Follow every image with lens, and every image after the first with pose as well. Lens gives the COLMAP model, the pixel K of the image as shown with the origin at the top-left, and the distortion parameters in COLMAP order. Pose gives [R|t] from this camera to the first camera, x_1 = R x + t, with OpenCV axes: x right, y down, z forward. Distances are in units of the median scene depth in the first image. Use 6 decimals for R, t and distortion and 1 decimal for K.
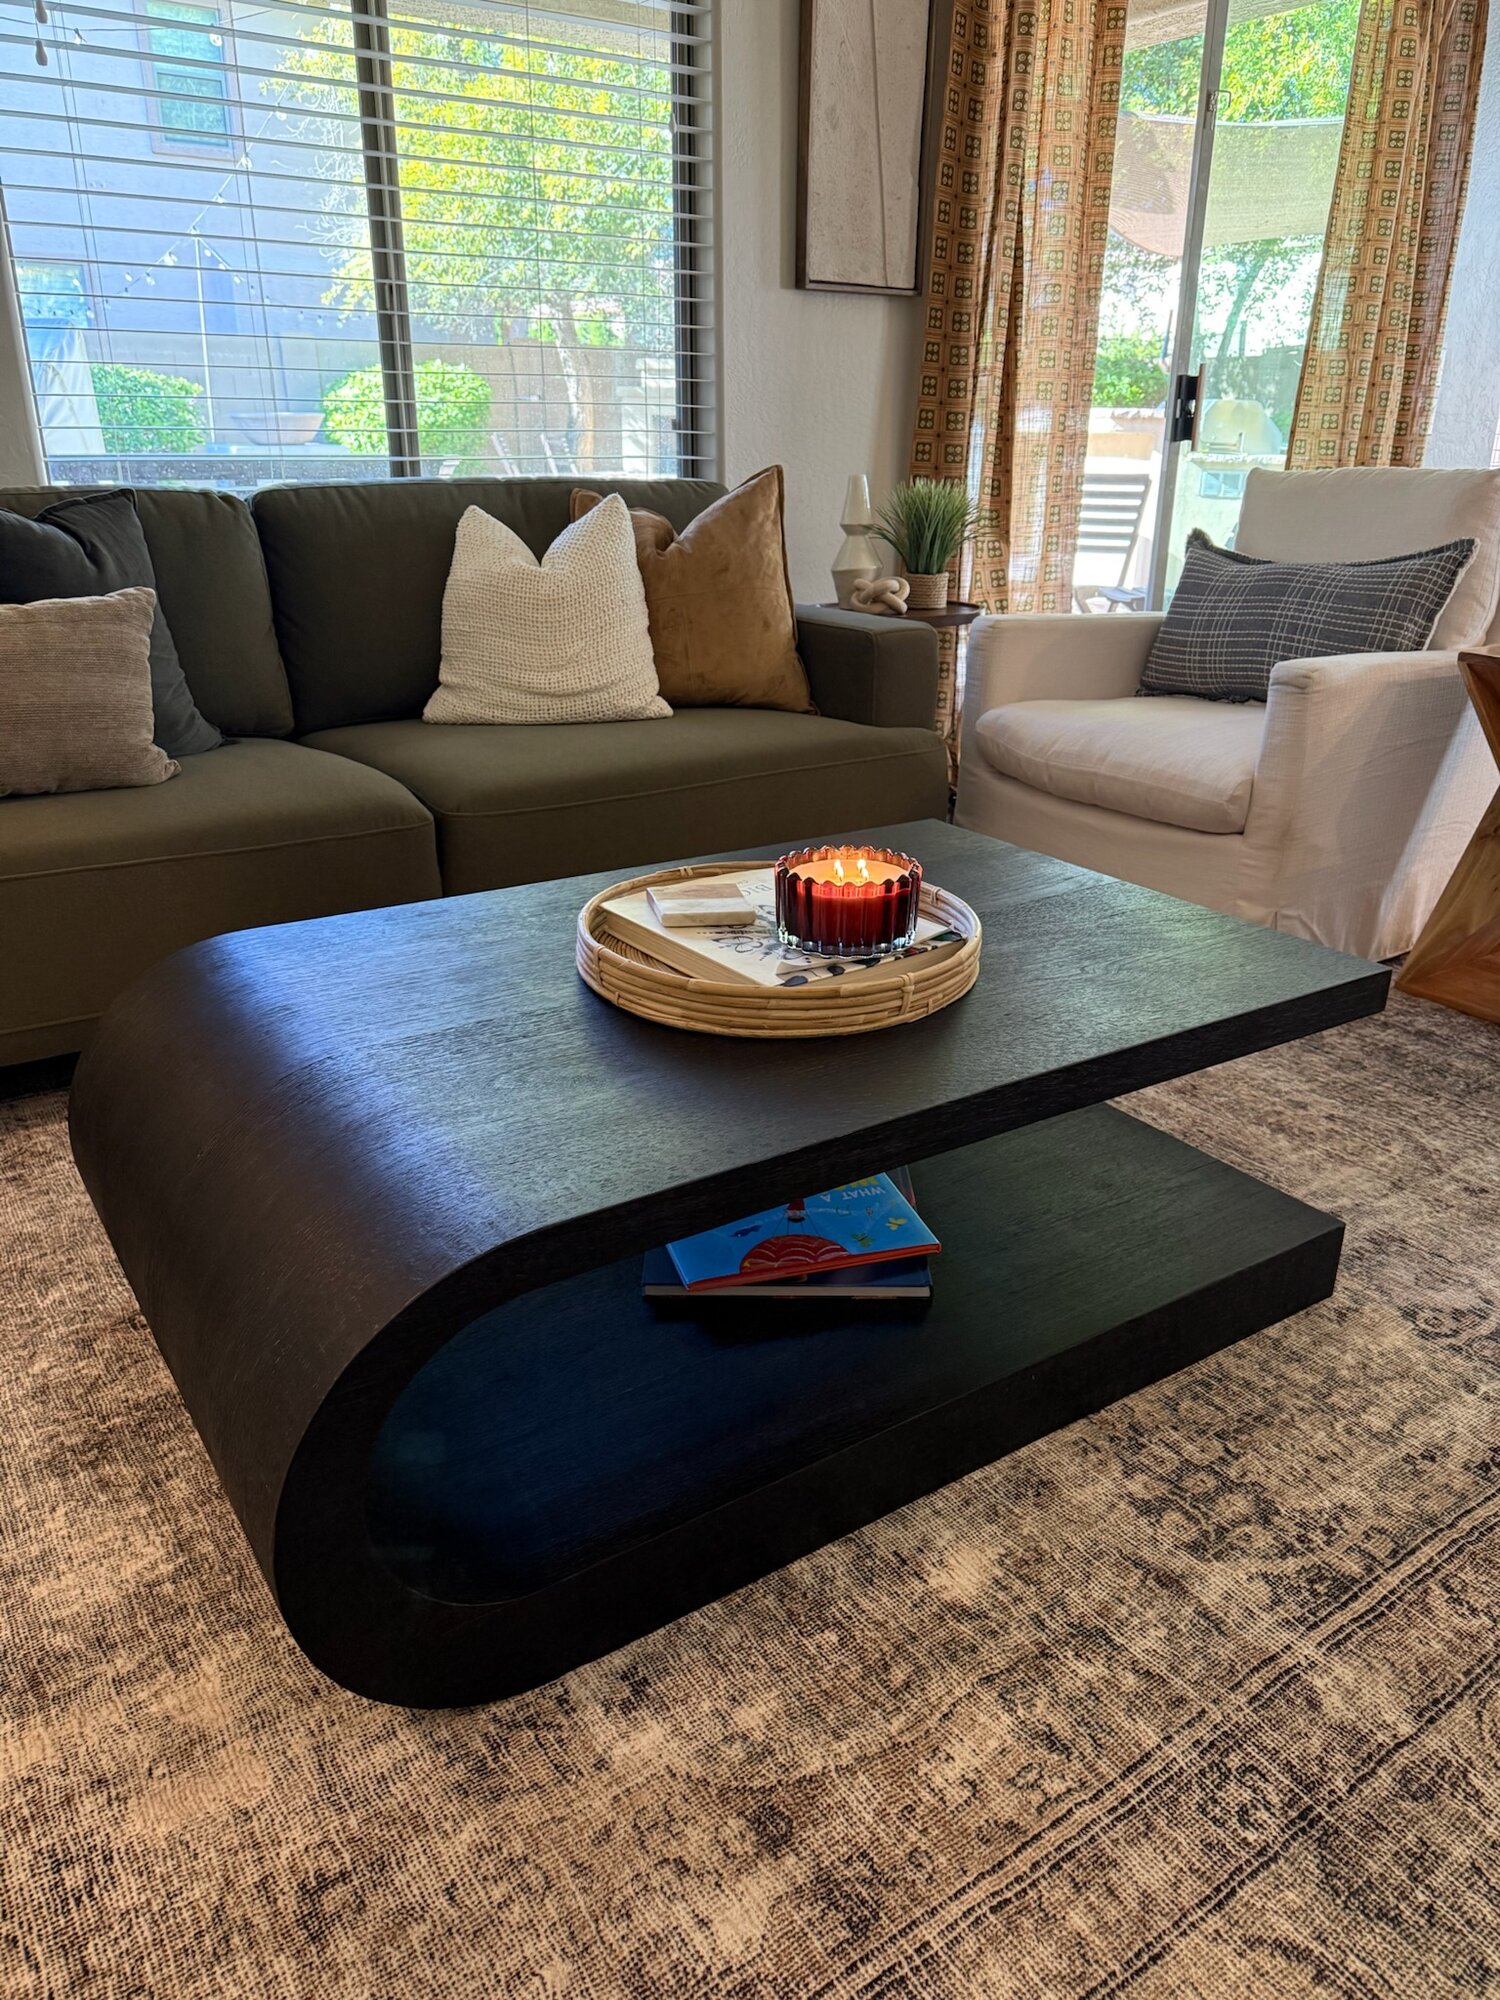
lens RADIAL K [[1374.8, 0, 750.0], [0, 1374.8, 1000.0], [0, 0, 1]] dist [-0.004993, -0.001179]
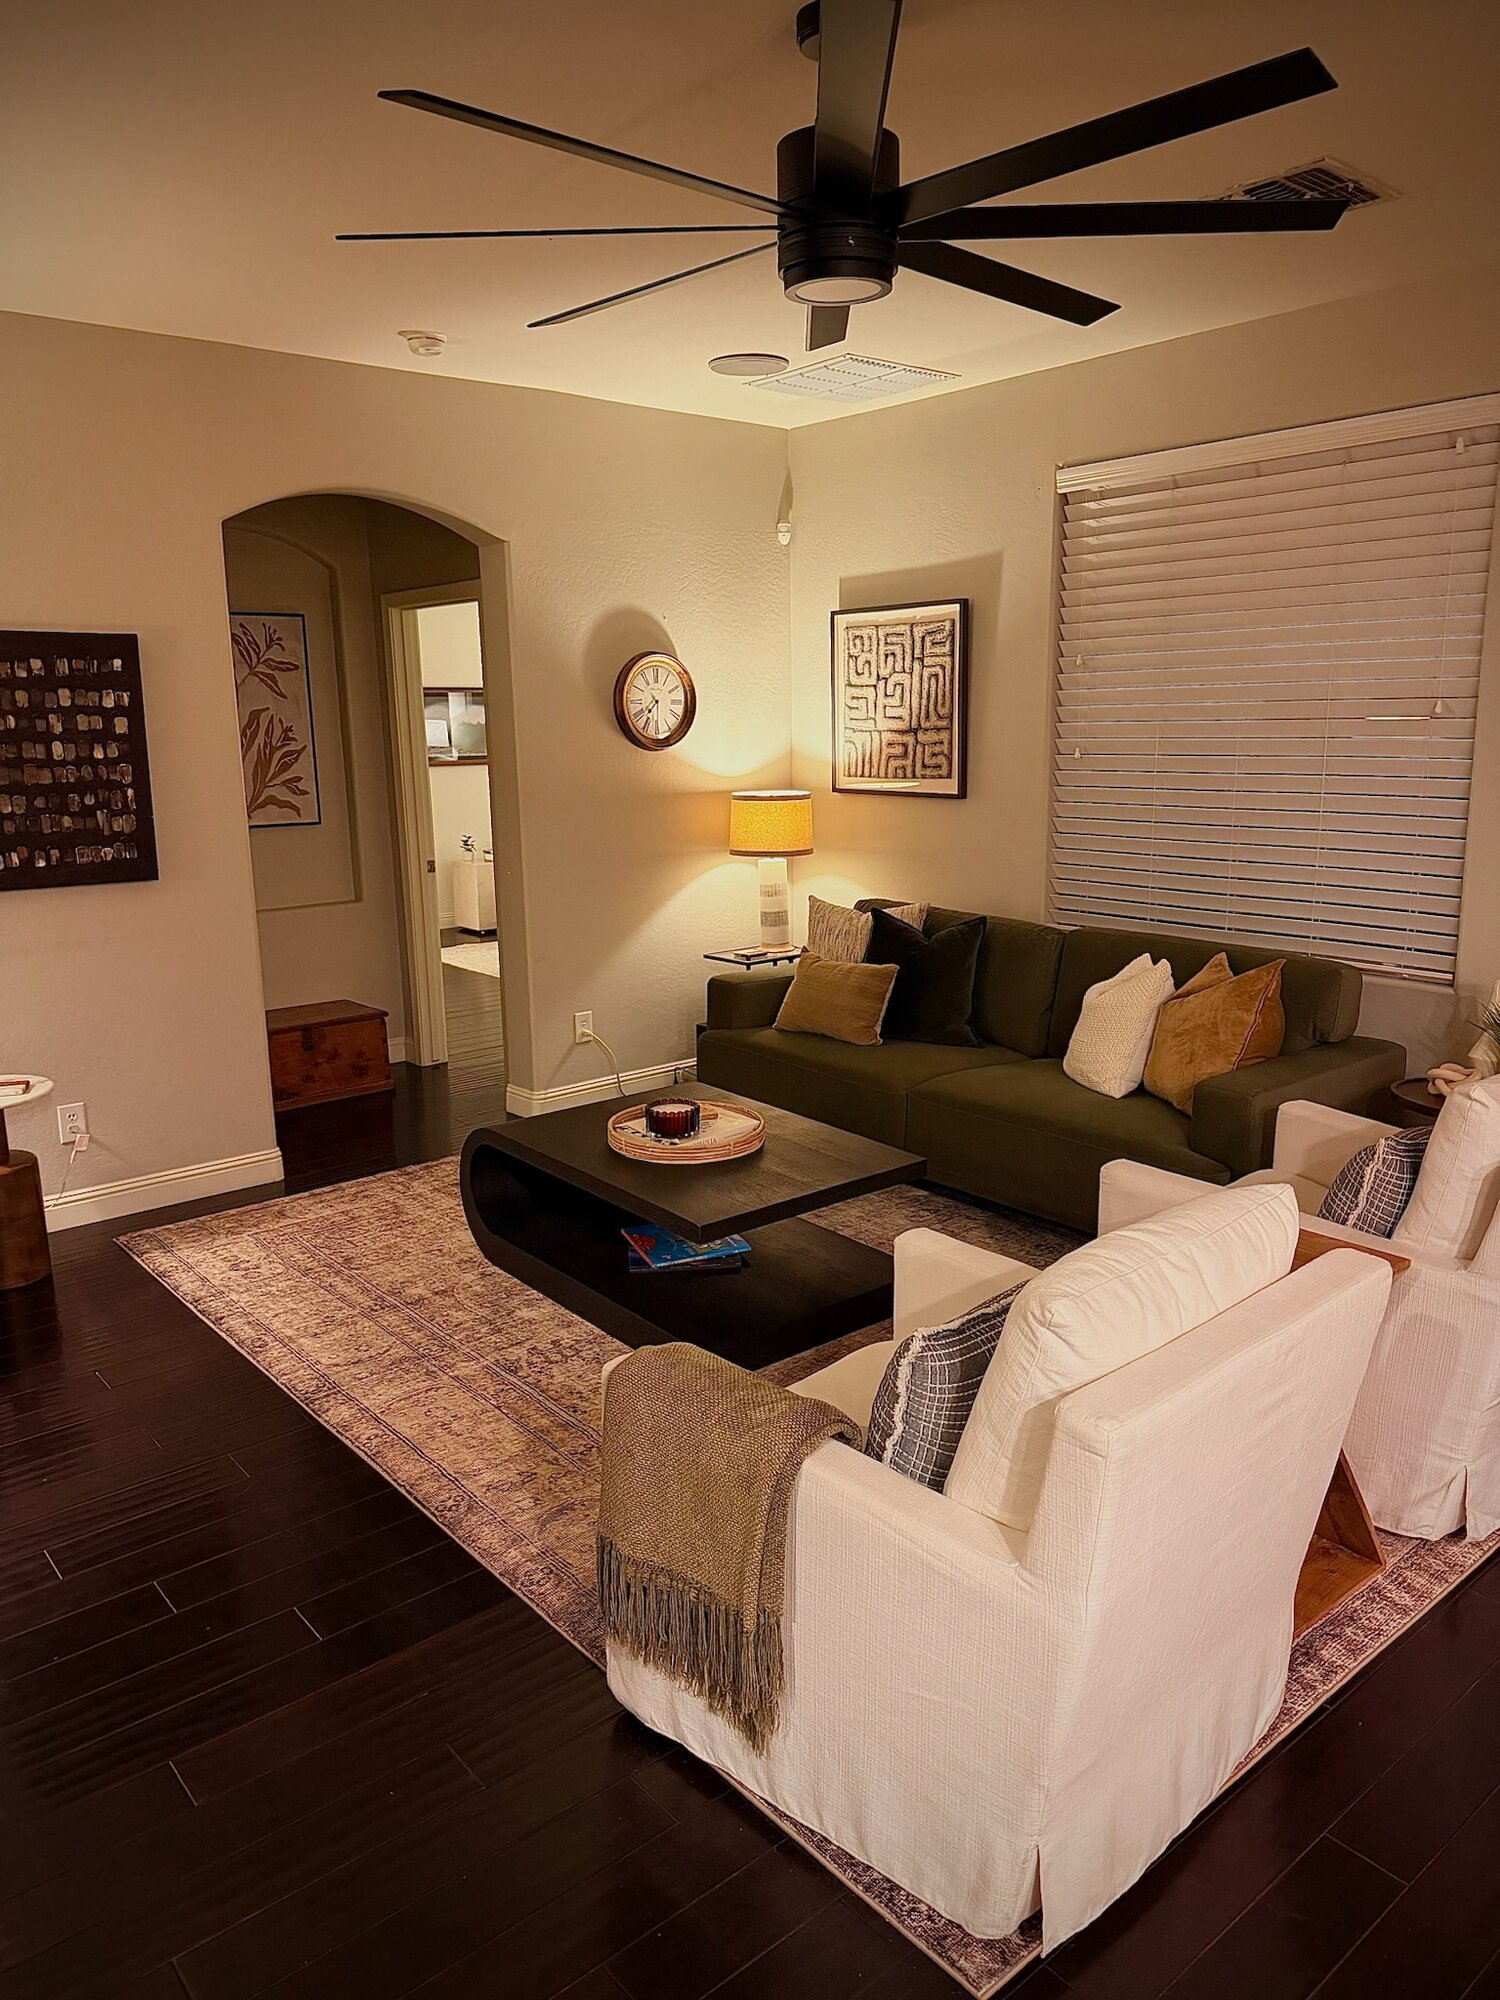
lens RADIAL K [[1390.2, 0, 751.1], [0, 1390.2, 1015.3], [0, 0, 1]] dist [0.107186, -0.172322]
pose [[0.114999, 0.205396, -0.971899, 3.212894], [-0.361664, 0.919898, 0.151613, -0.855447], [0.925189, 0.334066, 0.180072, 0.728193]]
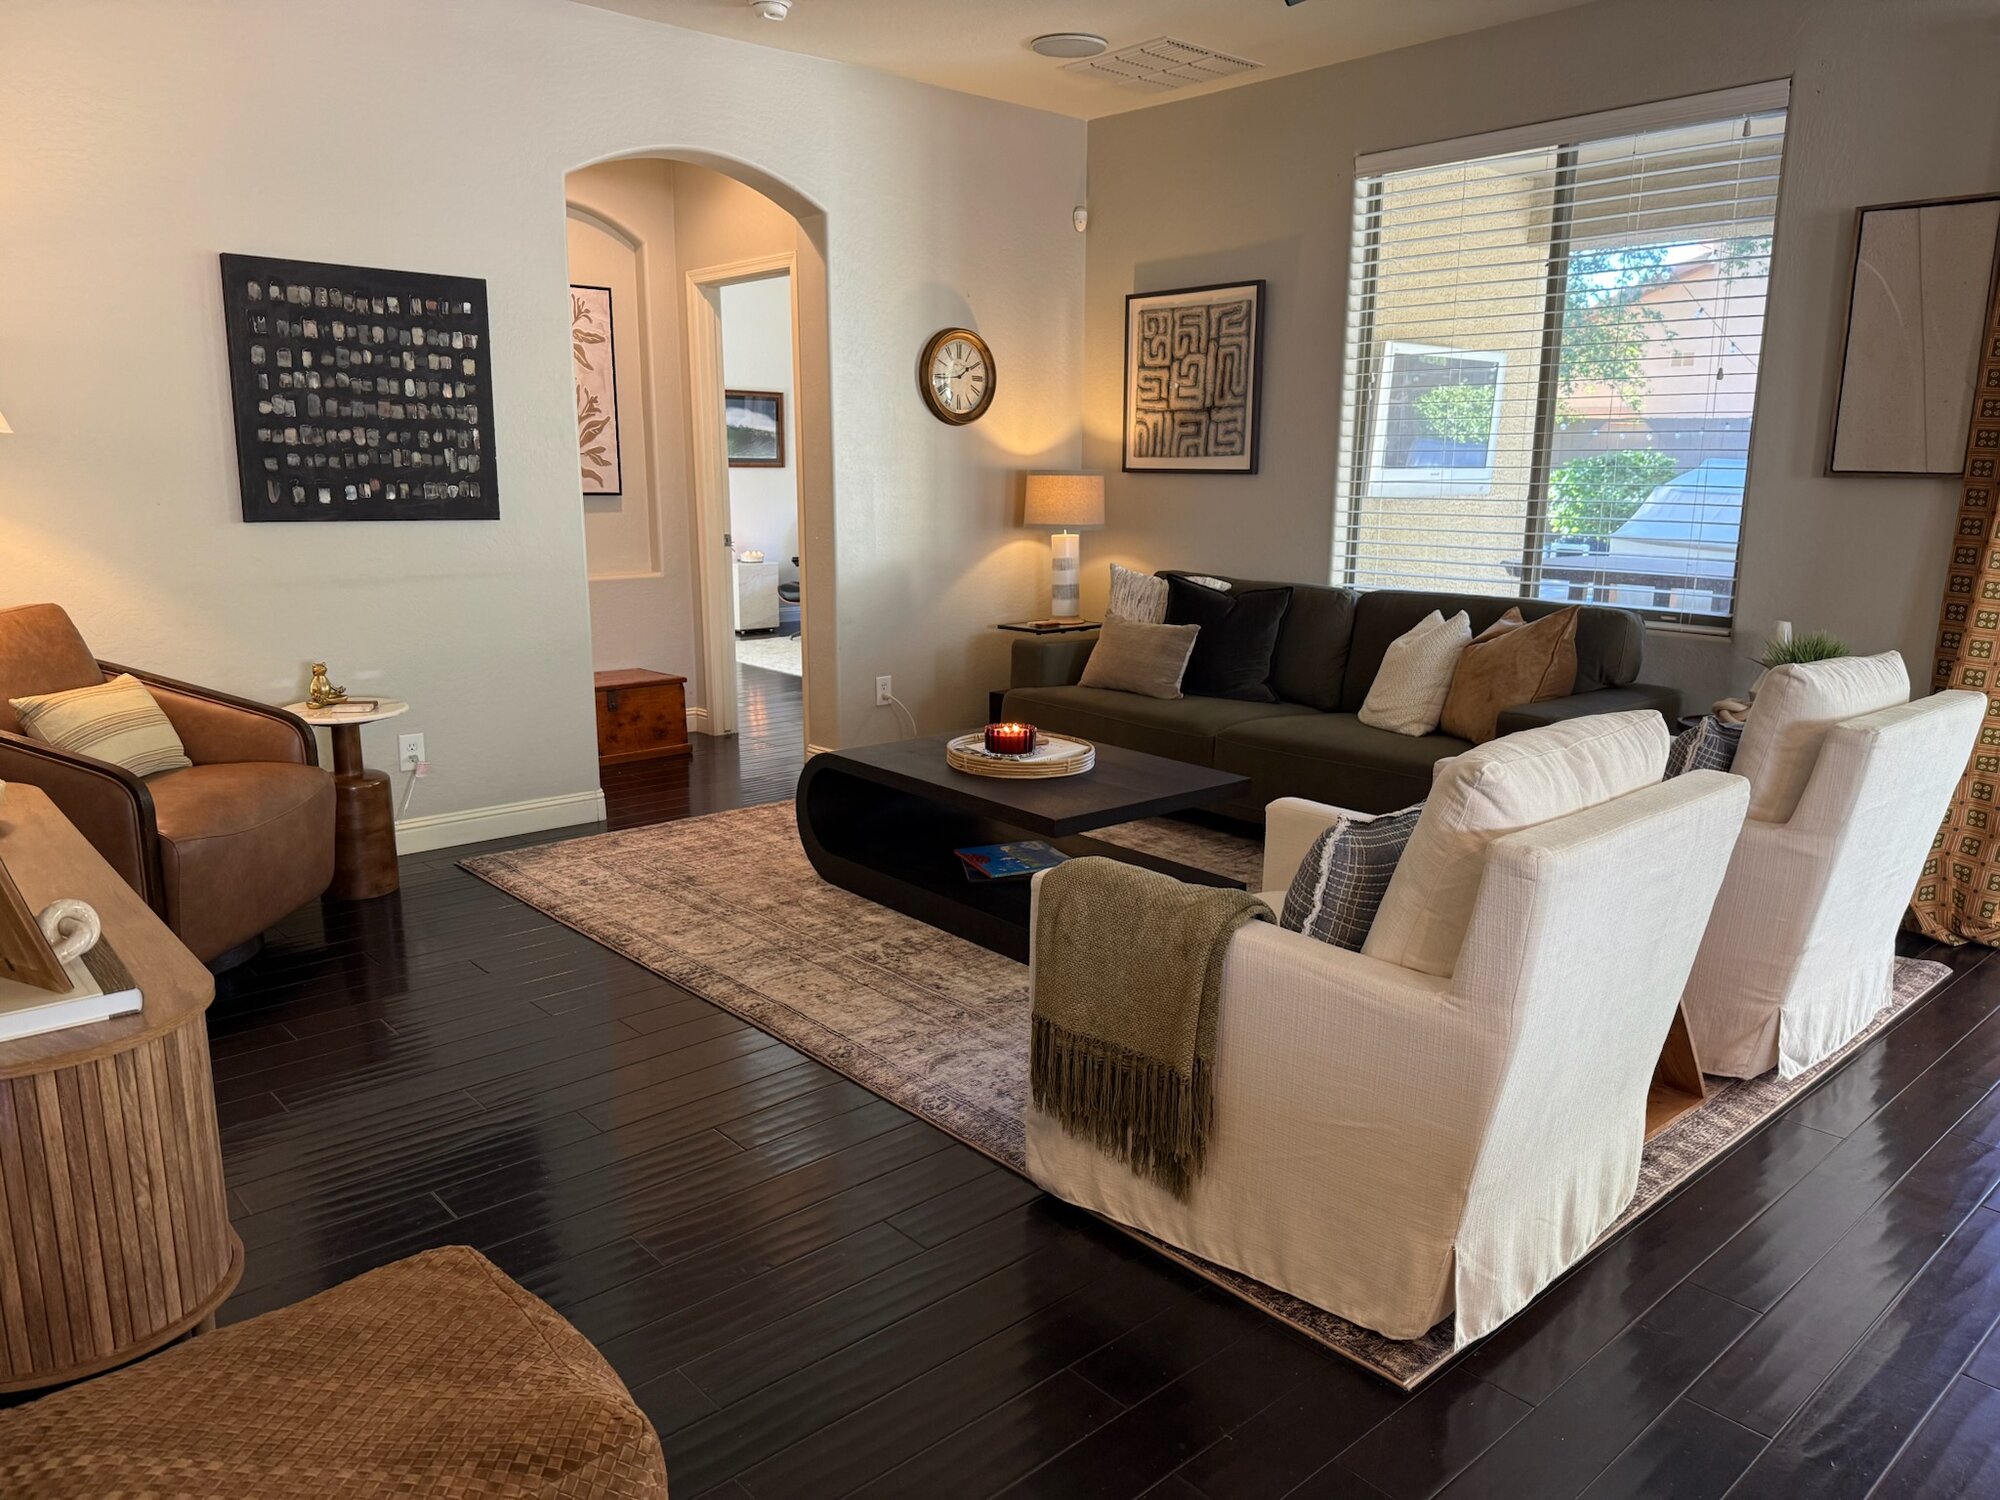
lens RADIAL K [[1398.8, 0, 1008.2], [0, 1398.8, 758.8], [0, 0, 1]] dist [0.124548, -0.203151]
pose [[0.145589, 0.202435, -0.968413, 3.442580], [-0.379777, 0.915287, 0.134234, -0.498429], [0.913550, 0.348238, 0.210135, 0.510846]]
